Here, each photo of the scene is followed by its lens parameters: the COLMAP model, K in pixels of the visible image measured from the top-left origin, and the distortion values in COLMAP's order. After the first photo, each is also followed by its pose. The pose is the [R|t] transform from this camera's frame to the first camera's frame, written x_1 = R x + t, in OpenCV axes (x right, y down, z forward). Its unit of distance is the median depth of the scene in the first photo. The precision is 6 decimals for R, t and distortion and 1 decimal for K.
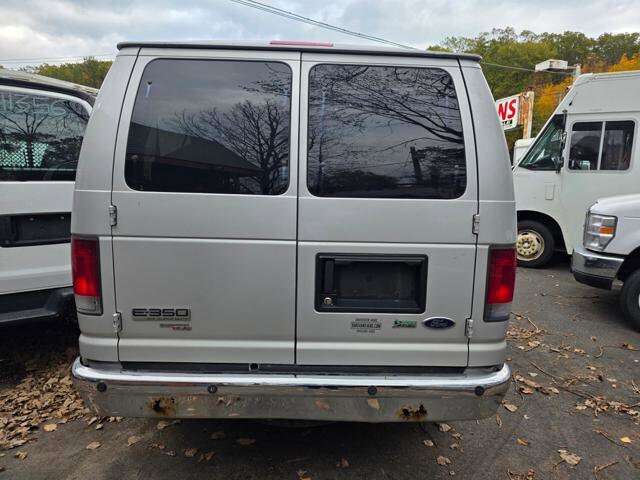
lens RADIAL K [[436.0, 0, 320.0], [0, 436.0, 240.0], [0, 0, 1]] dist [0.054551, -0.051423]
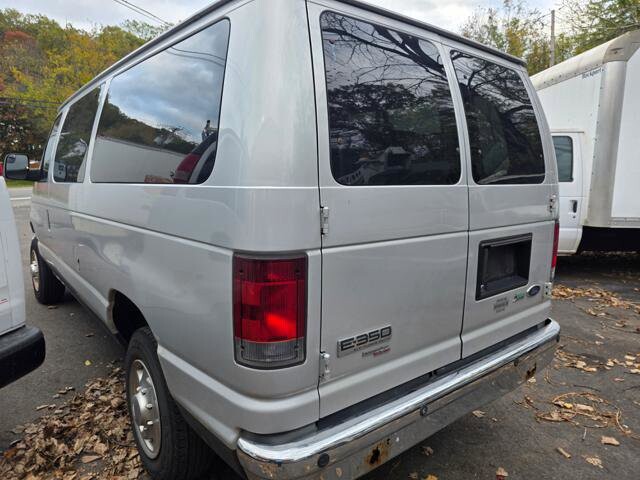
lens RADIAL K [[436.0, 0, 320.0], [0, 436.0, 240.0], [0, 0, 1]] dist [0.054551, -0.051423]
pose [[0.788163, -0.106040, 0.606262, -0.881413], [0.093814, 0.994234, 0.051939, -0.058452], [-0.608274, 0.015939, 0.793567, 0.422972]]
